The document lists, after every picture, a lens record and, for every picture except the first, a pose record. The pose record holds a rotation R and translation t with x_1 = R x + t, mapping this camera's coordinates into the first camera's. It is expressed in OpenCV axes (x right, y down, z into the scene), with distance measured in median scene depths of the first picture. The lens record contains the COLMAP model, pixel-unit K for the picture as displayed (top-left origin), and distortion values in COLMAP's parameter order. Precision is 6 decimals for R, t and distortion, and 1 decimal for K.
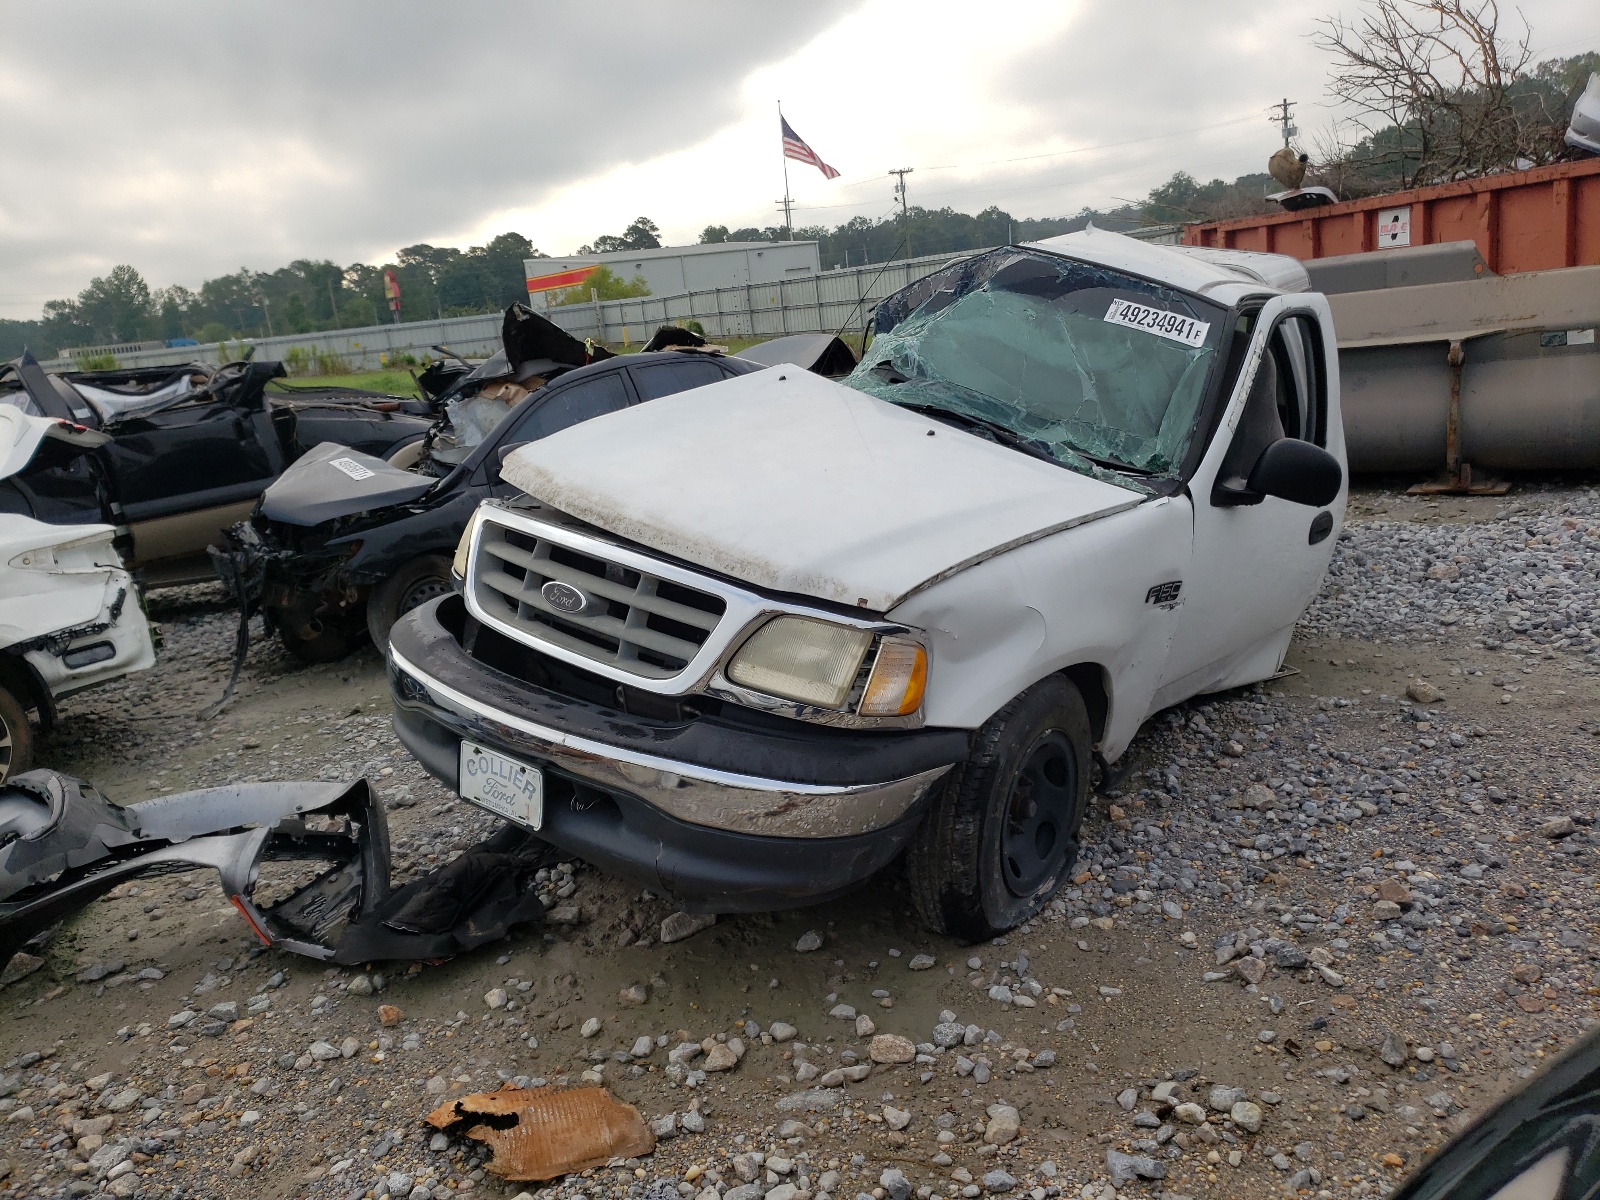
lens RADIAL K [[1208.5, 0, 800.0], [0, 1208.5, 600.0], [0, 0, 1]] dist [0.086271, 0.000180]
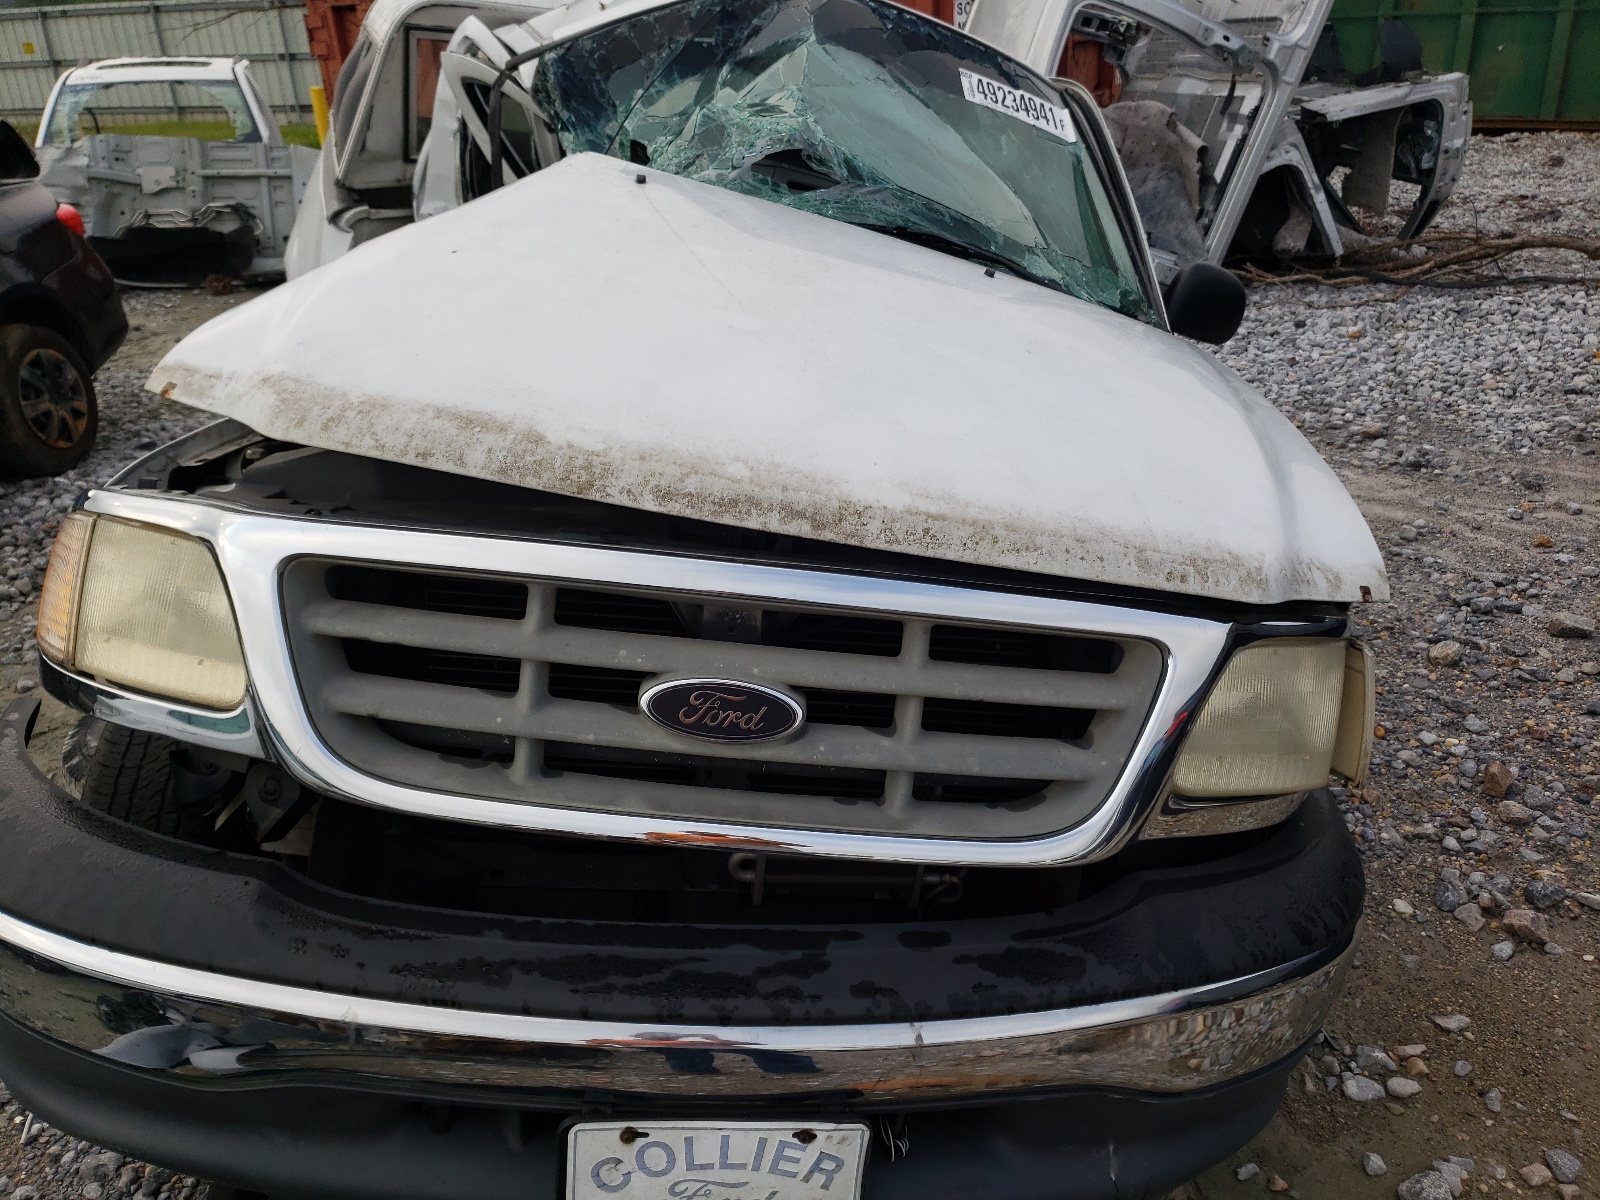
lens RADIAL K [[1265.3, 0, 800.0], [0, 1265.3, 600.0], [0, 0, 1]] dist [-0.001468, -0.001345]
pose [[0.731597, -0.215856, 0.646662, -0.466980], [0.127815, 0.975160, 0.180905, -0.120862], [-0.669649, -0.049697, 0.741013, 0.672565]]
